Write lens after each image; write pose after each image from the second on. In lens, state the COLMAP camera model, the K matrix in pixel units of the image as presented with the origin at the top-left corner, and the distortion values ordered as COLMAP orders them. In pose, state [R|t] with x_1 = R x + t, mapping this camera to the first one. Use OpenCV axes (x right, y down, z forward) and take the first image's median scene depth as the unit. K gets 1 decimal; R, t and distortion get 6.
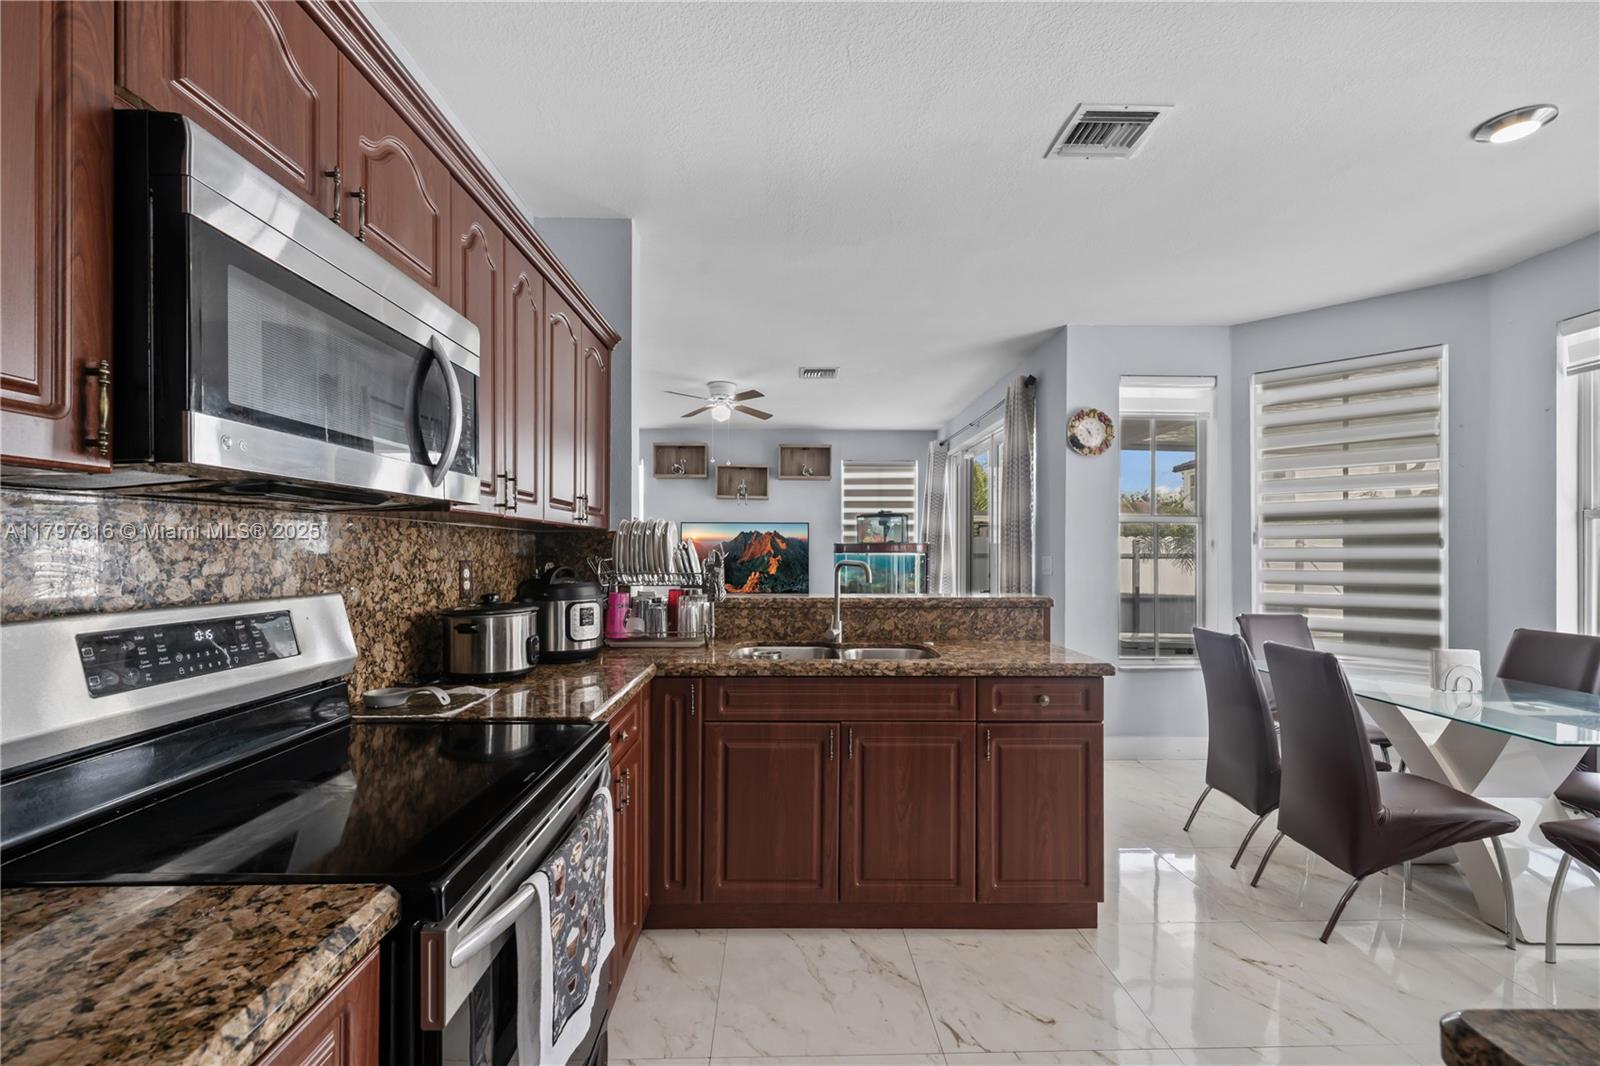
lens RADIAL K [[692.5, 0, 801.7], [0, 692.5, 552.0], [0, 0, 1]] dist [-0.001863, -0.000488]
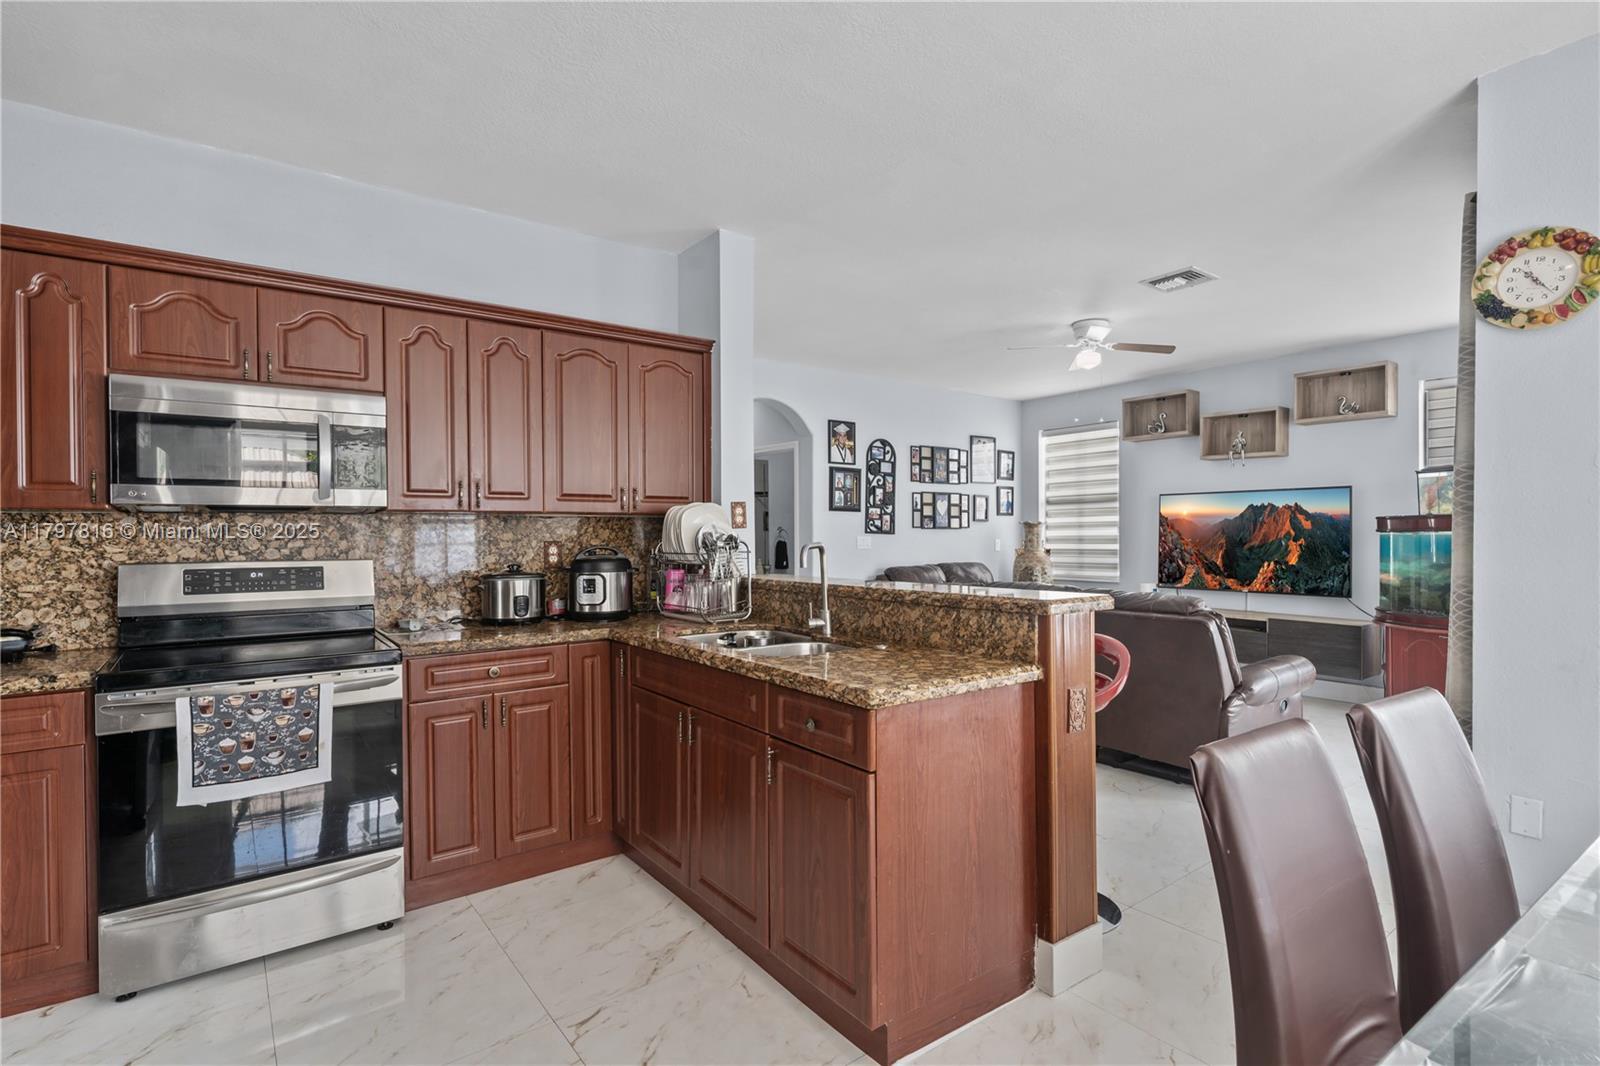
lens RADIAL K [[784.3, 0, 796.6], [0, 784.3, 537.1], [0, 0, 1]] dist [0.003304, -0.002137]
pose [[0.568874, -0.002025, -0.822422, 1.087795], [0.006578, 0.999976, 0.002088, 0.004033], [0.822399, -0.006598, 0.568873, 0.506635]]
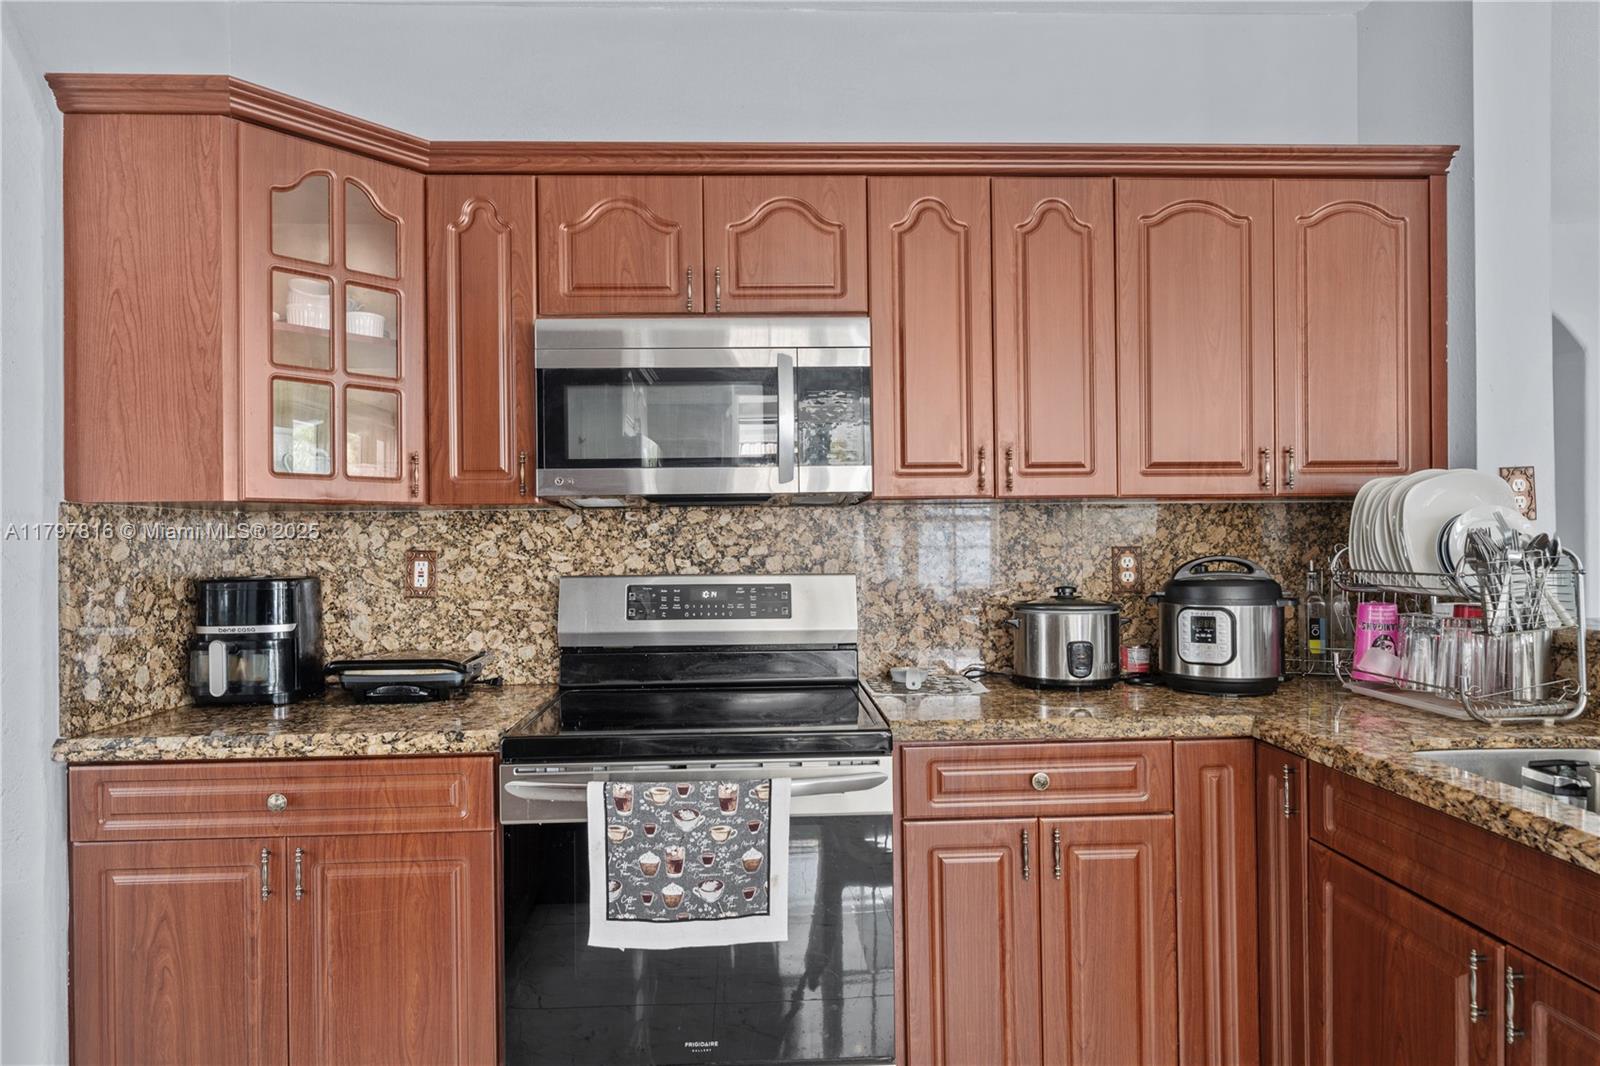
lens RADIAL K [[957.3, 0, 784.6], [0, 957.3, 536.5], [0, 0, 1]] dist [0.004890, -0.001059]
pose [[0.010138, -0.004057, -0.999940, 0.640546], [0.008972, 0.999952, -0.003966, 0.001138], [0.999908, -0.008932, 0.010174, 0.584564]]
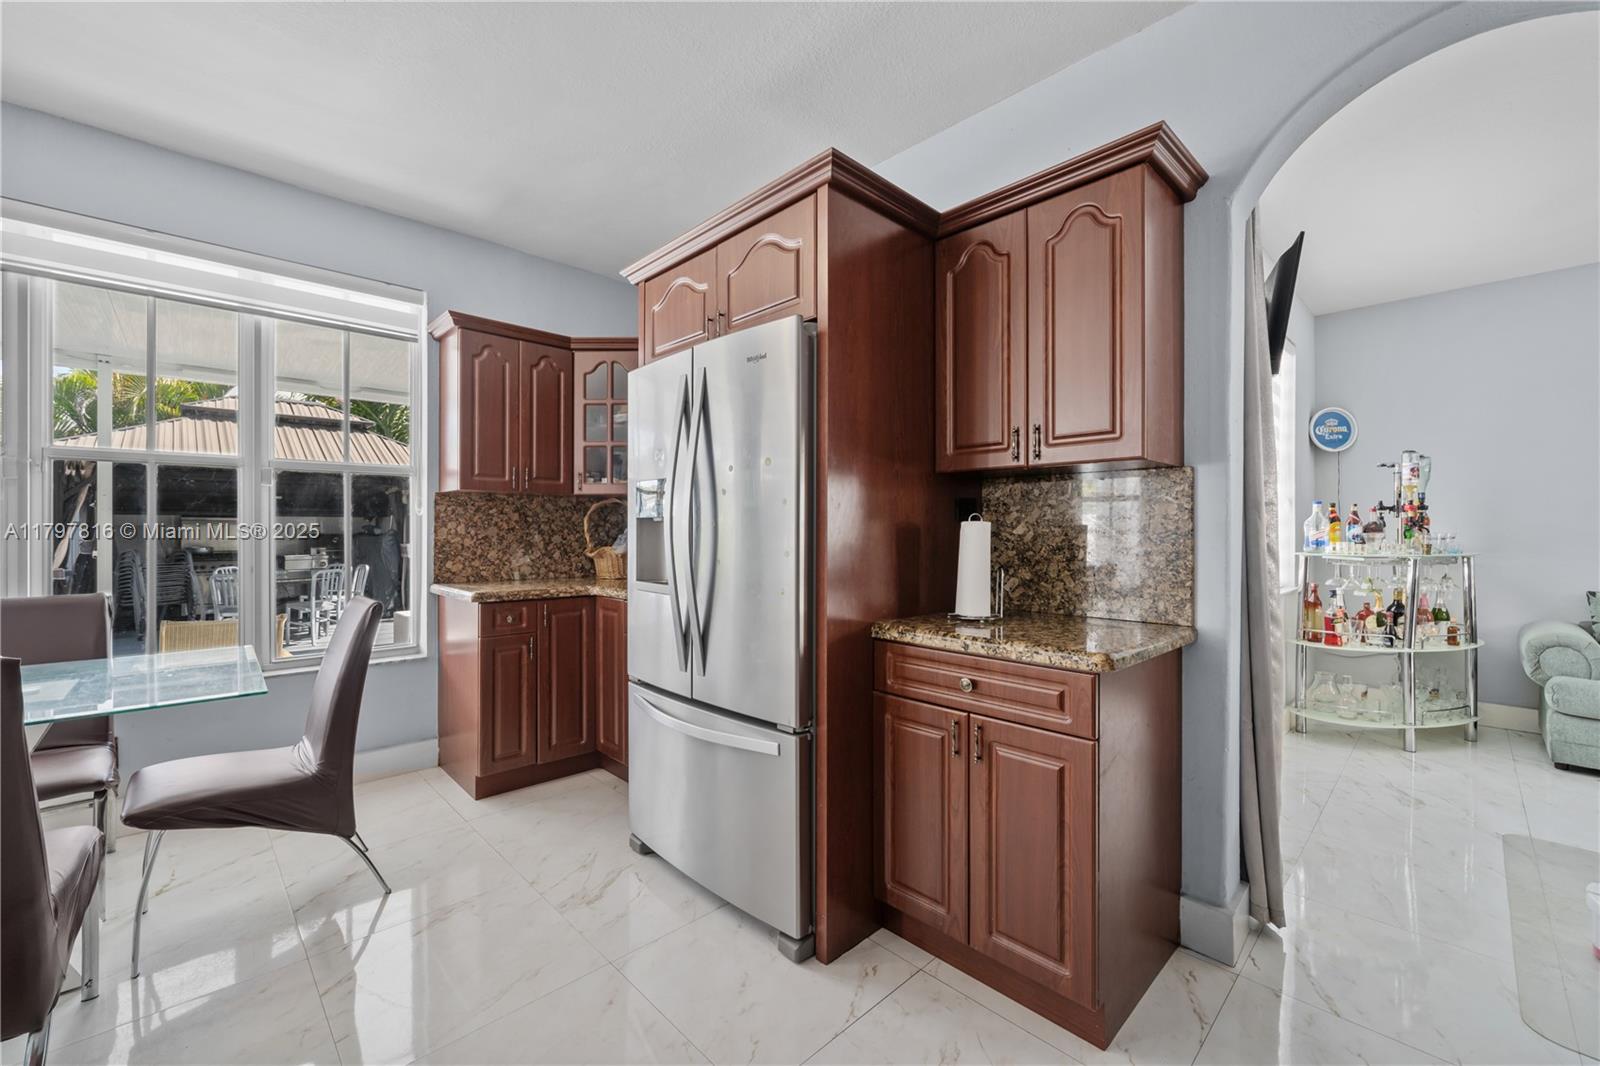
lens RADIAL K [[654.0, 0, 790.4], [0, 654.0, 531.6], [0, 0, 1]] dist [-0.002226, -0.000576]
pose [[-0.746576, -0.006105, -0.665272, 0.436323], [-0.004517, 0.999981, -0.004108, 0.046865], [0.665285, -0.000062, -0.746589, 1.228640]]
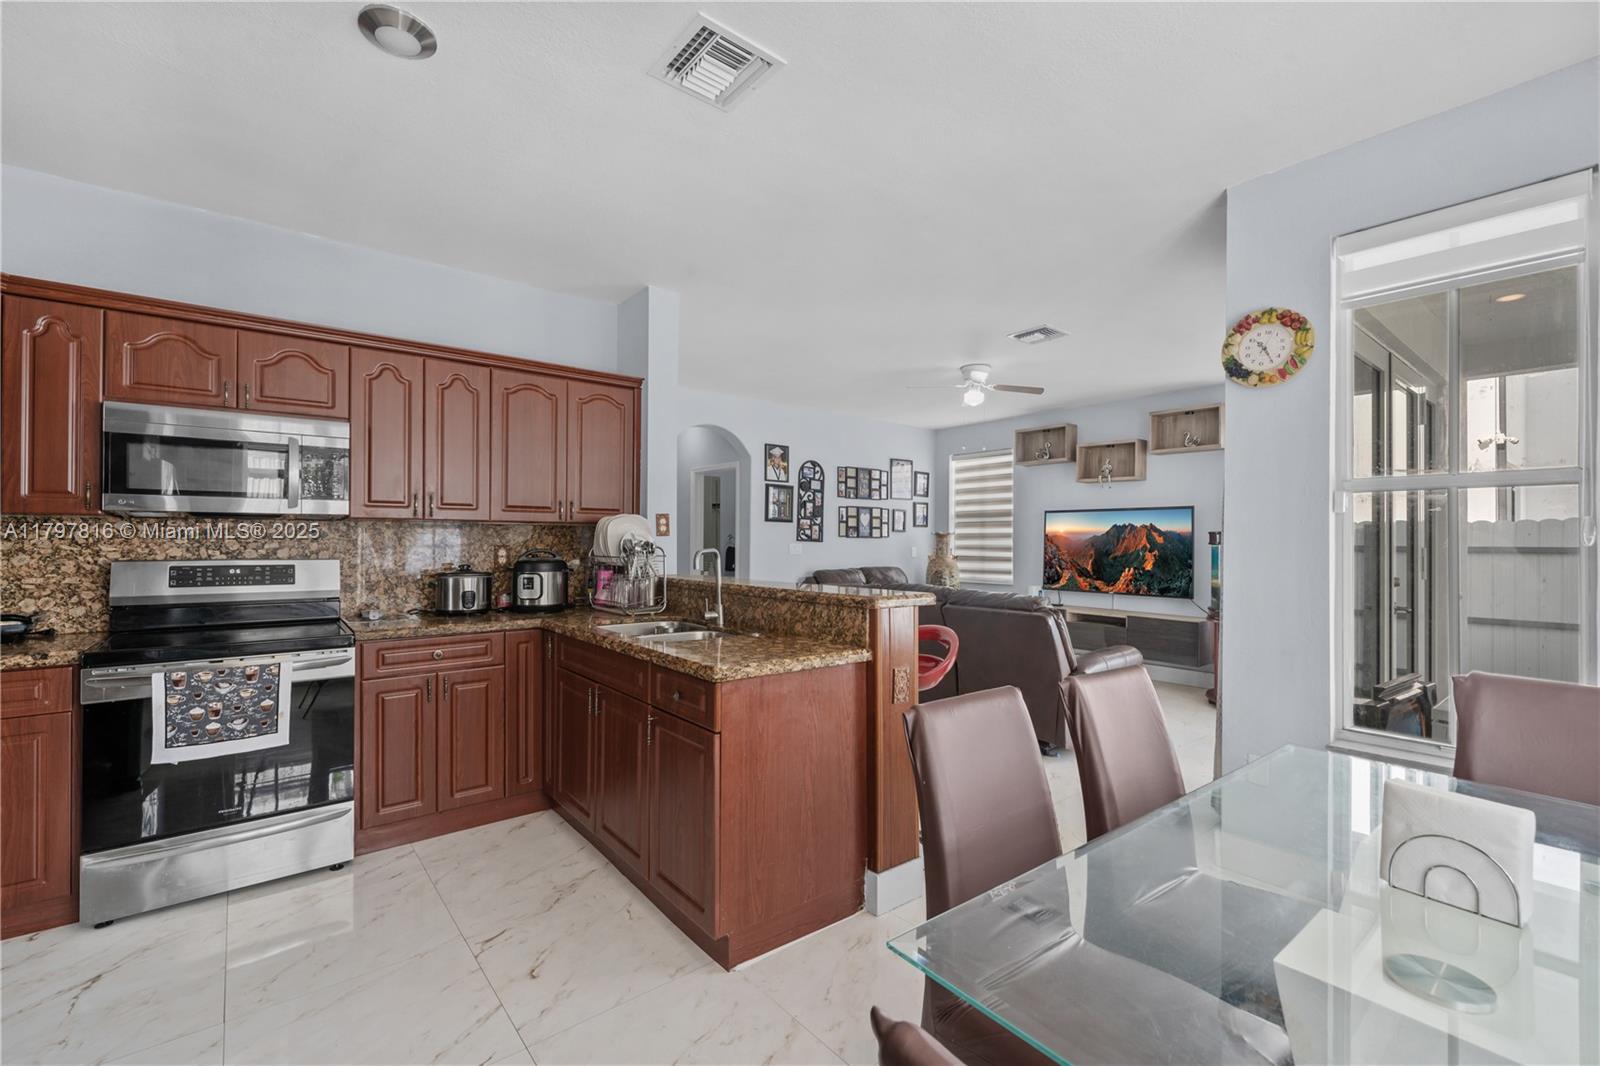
lens RADIAL K [[692.5, 0, 799.6], [0, 692.5, 535.5], [0, 0, 1]] dist [-0.001863, -0.000488]
pose [[0.601684, -0.005159, -0.798718, 1.248663], [-0.003874, 0.999949, -0.009377, 0.002001], [0.798725, 0.008736, 0.601633, 0.575903]]
